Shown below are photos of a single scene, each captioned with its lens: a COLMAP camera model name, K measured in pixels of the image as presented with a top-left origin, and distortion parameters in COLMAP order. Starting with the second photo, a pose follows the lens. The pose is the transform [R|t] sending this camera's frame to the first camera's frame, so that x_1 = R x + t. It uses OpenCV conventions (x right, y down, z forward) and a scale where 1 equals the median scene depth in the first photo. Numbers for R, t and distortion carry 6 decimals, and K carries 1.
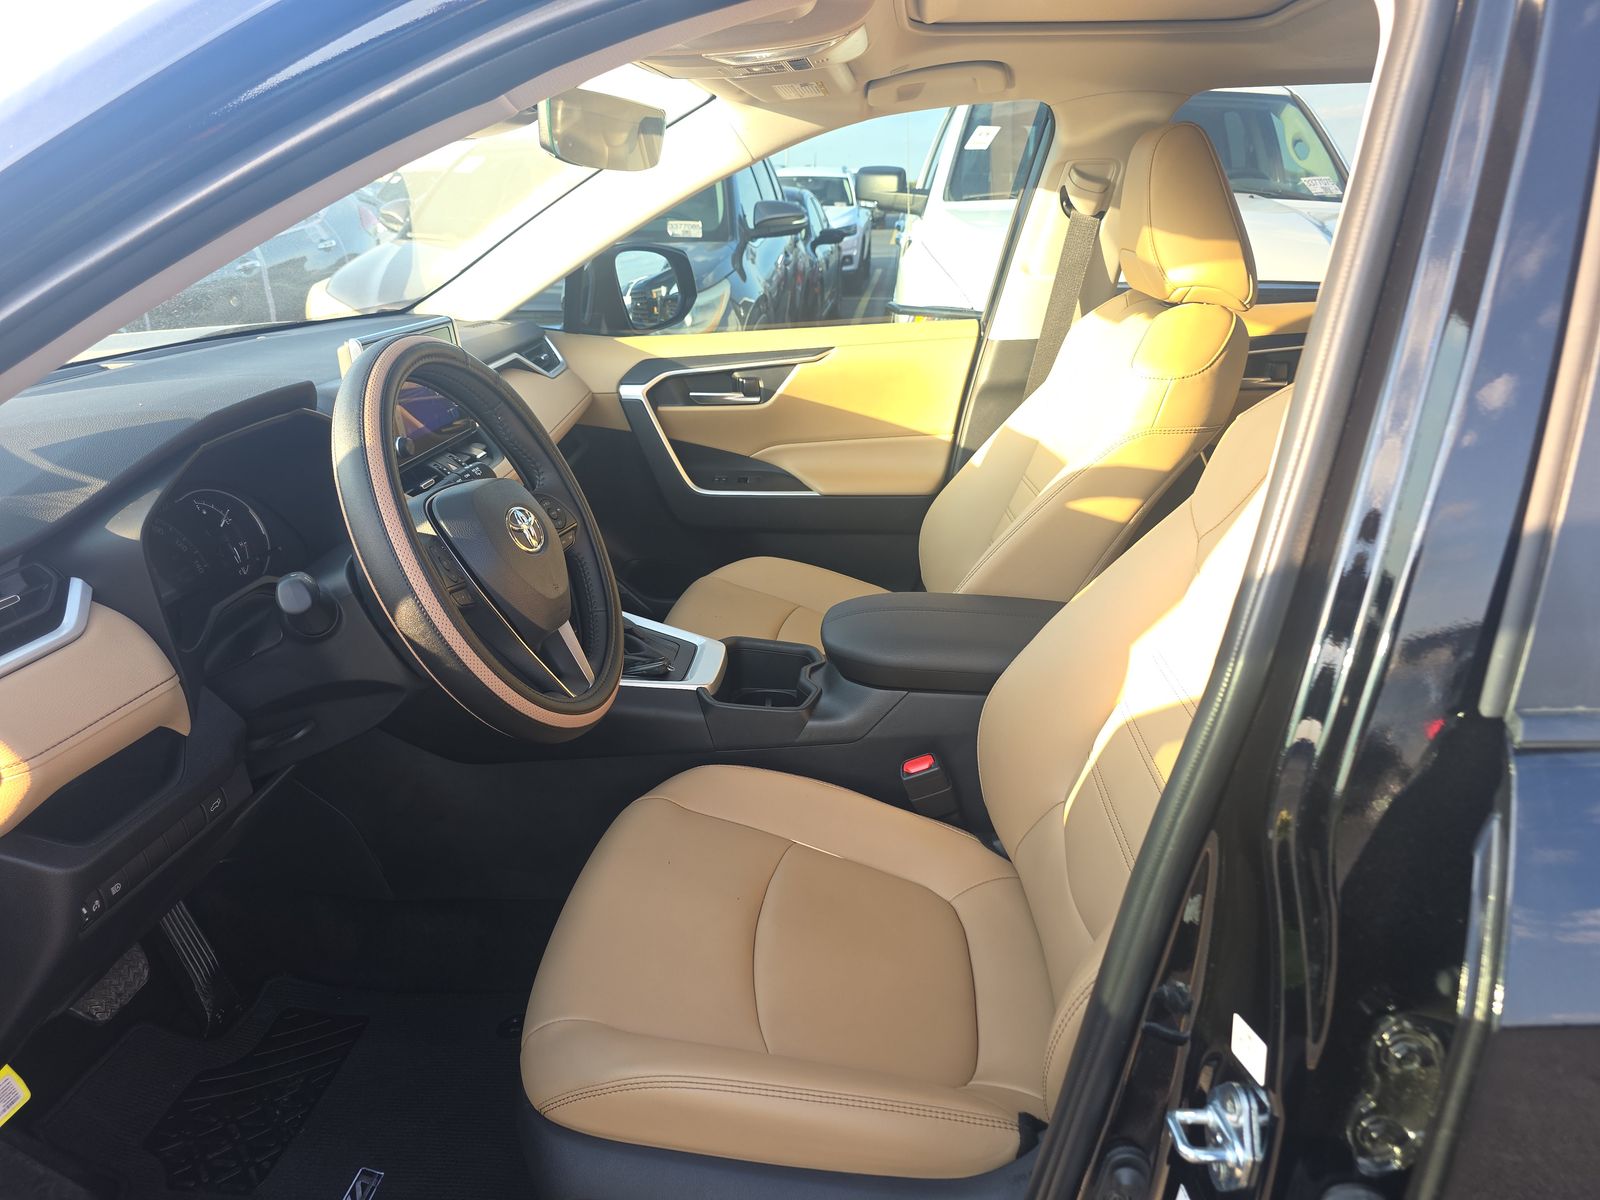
lens RADIAL K [[1072.7, 0, 799.1], [0, 1072.7, 620.3], [0, 0, 1]] dist [0.043064, -0.058742]
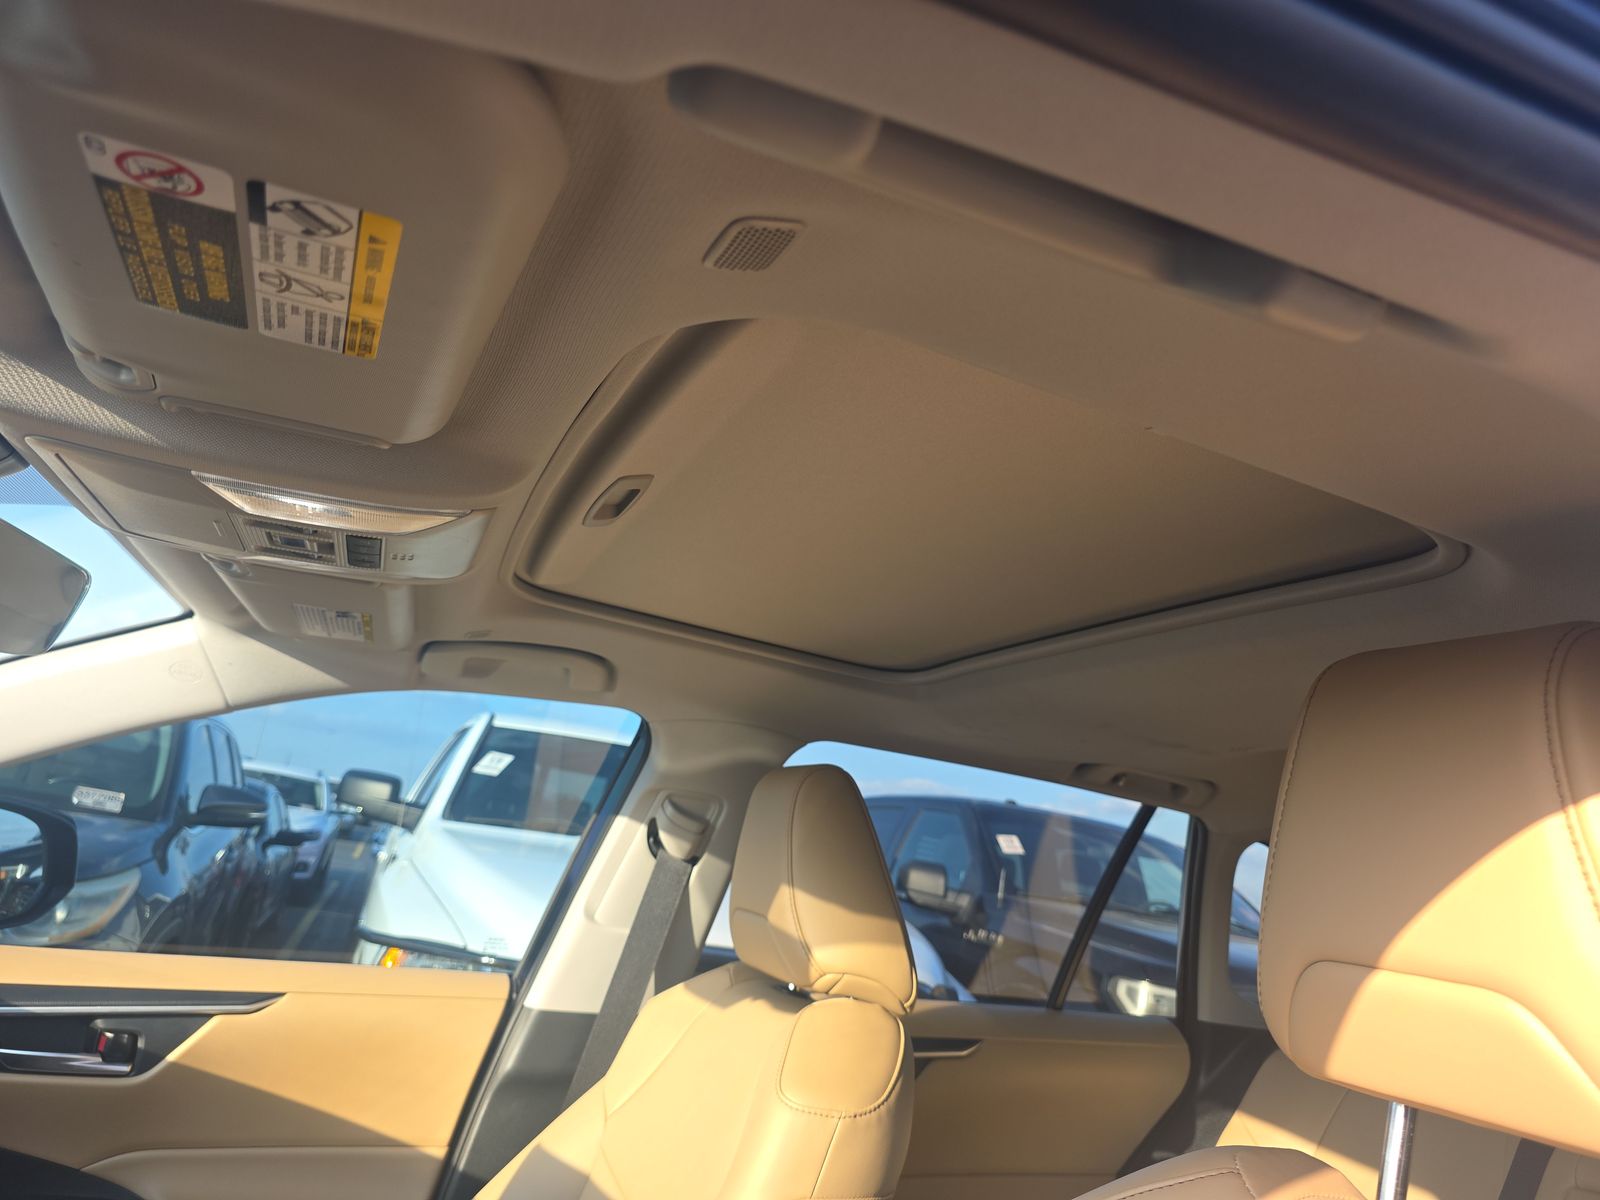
lens RADIAL K [[1072.7, 0, 799.1], [0, 1072.7, 620.3], [0, 0, 1]] dist [0.043064, -0.058742]
pose [[0.882352, 0.241190, 0.404081, -0.009375], [0.017645, 0.841109, -0.540577, -0.070434], [-0.470258, 0.484110, 0.737899, 0.216837]]
